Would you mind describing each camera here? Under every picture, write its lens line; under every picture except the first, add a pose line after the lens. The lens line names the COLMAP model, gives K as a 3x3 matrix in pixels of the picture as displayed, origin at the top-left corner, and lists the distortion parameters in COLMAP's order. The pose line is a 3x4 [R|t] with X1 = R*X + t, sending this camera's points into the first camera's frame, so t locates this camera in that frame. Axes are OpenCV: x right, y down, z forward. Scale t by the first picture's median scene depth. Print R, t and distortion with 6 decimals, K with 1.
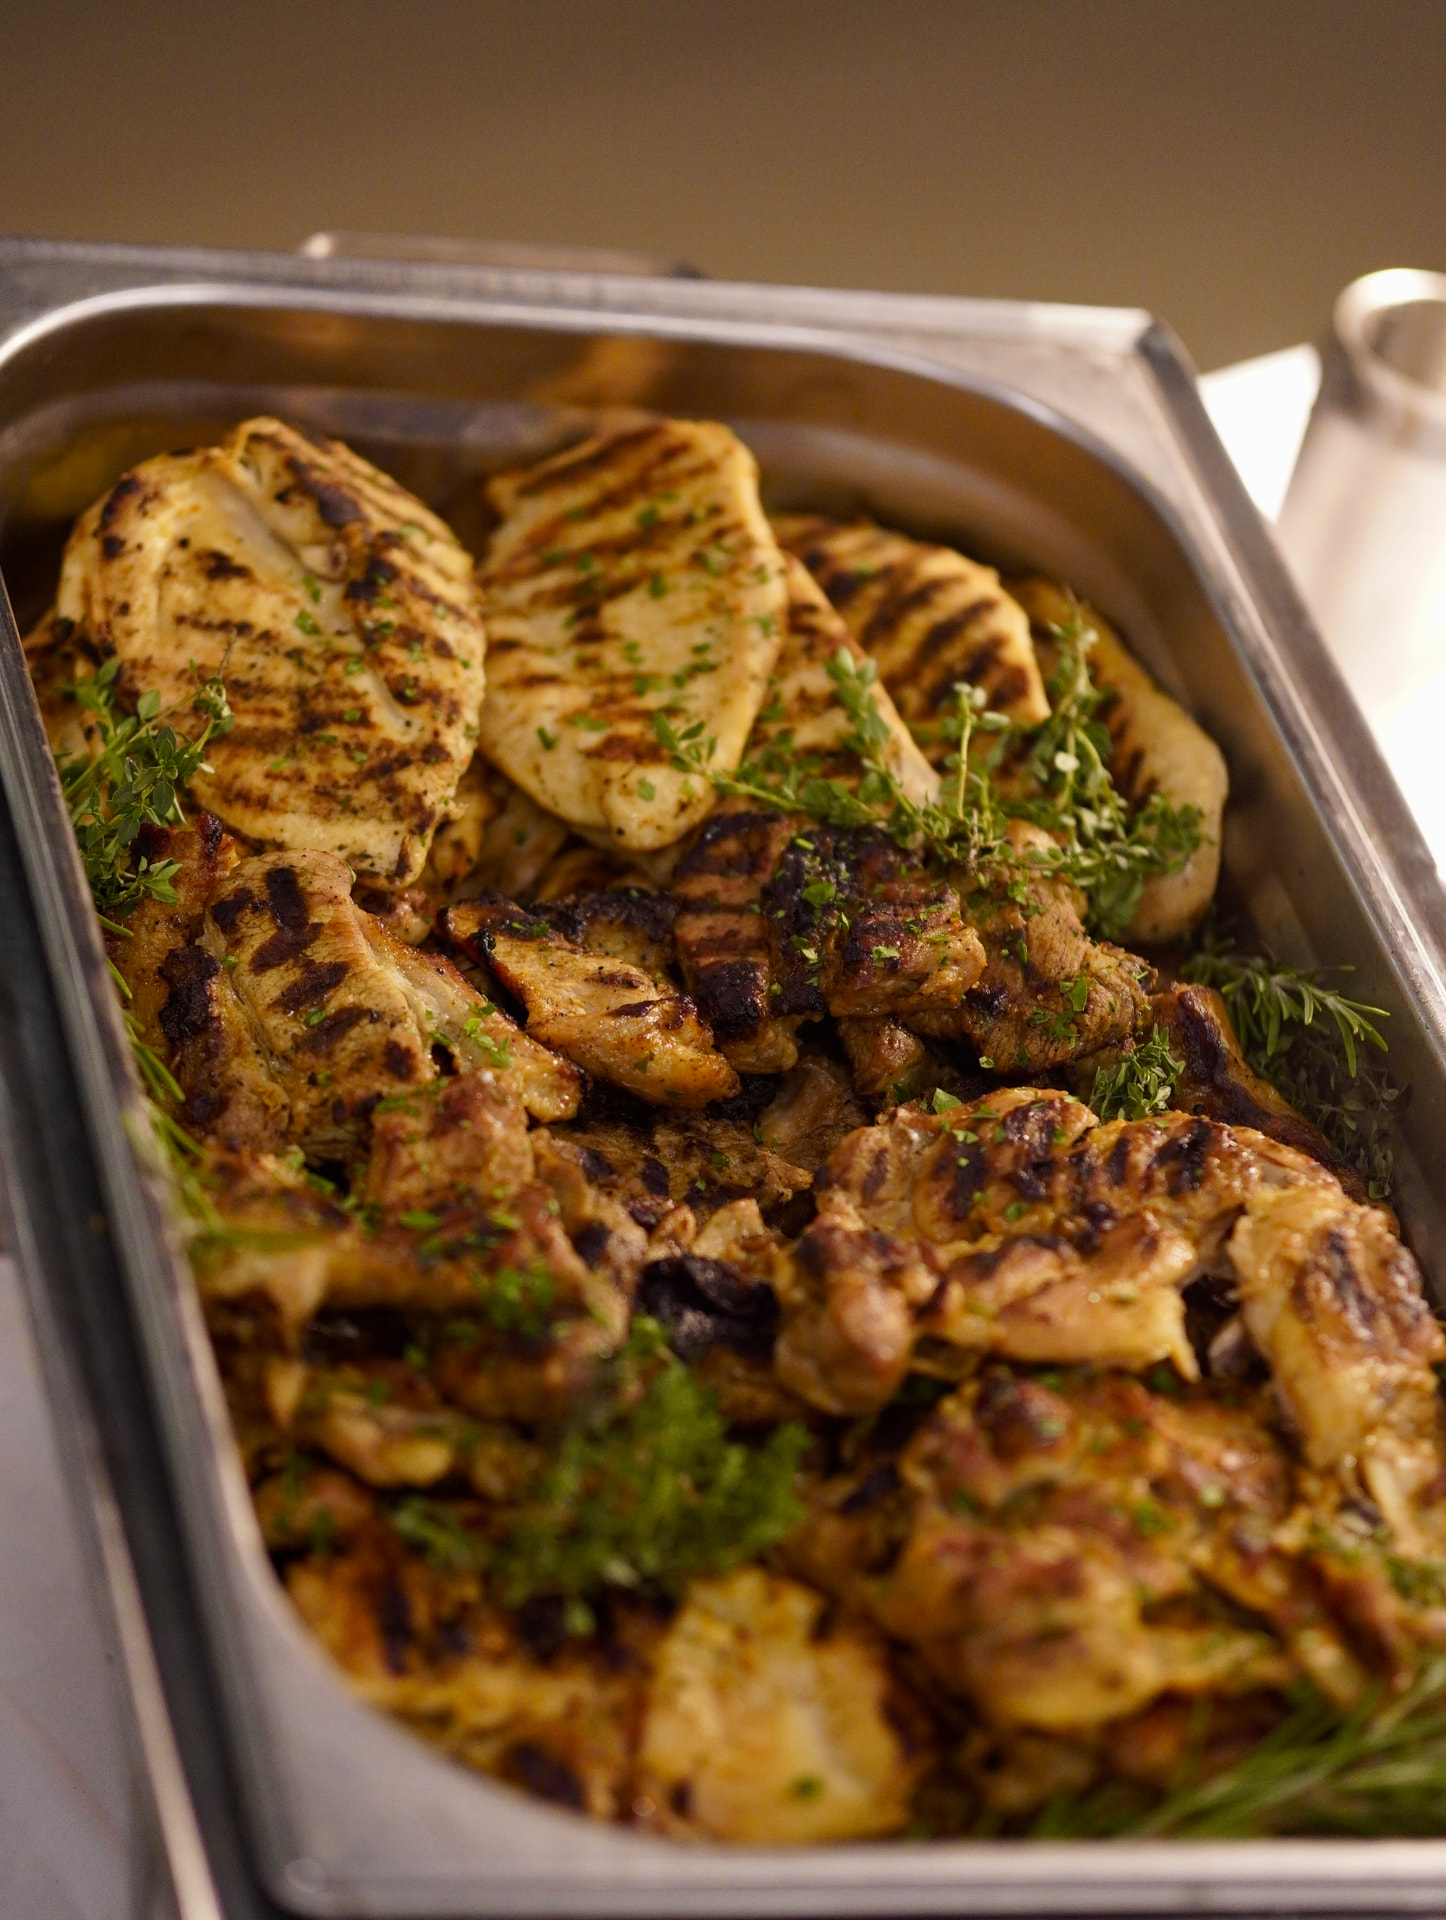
lens RADIAL K [[6676.7, 0, 723.0], [0, 6676.7, 960.0], [0, 0, 1]] dist [-0.071418, 2.544021]
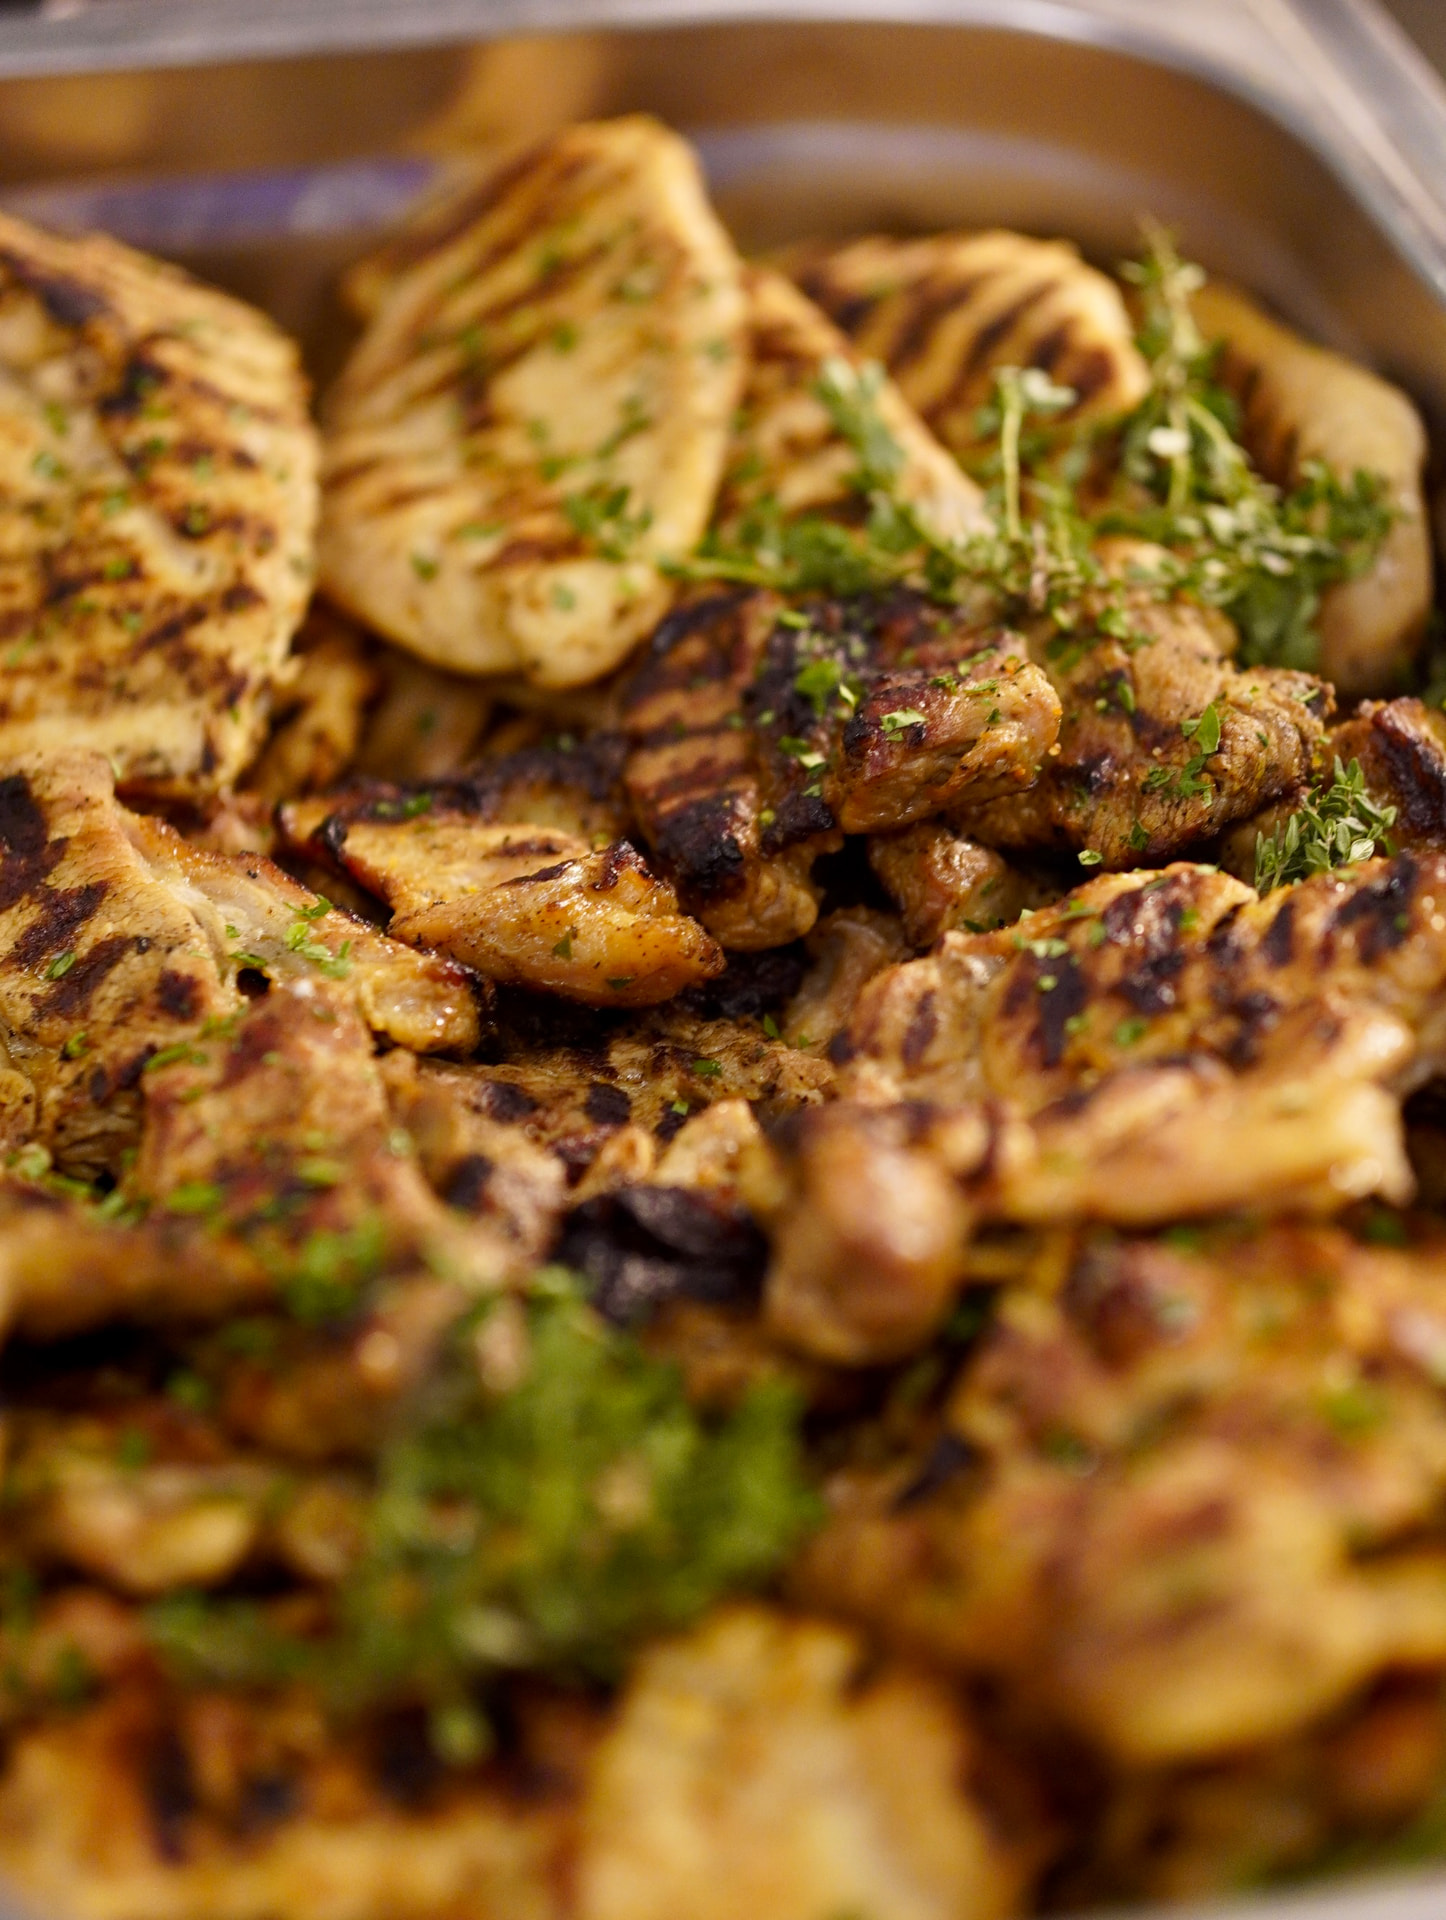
lens RADIAL K [[6676.7, 0, 723.0], [0, 6676.7, 960.0], [0, 0, 1]] dist [-0.071418, 2.544021]
pose [[0.975175, -0.192220, -0.109933, 0.074823], [0.181651, 0.978338, -0.099287, 0.084345], [0.126637, 0.076853, 0.988968, 0.344123]]
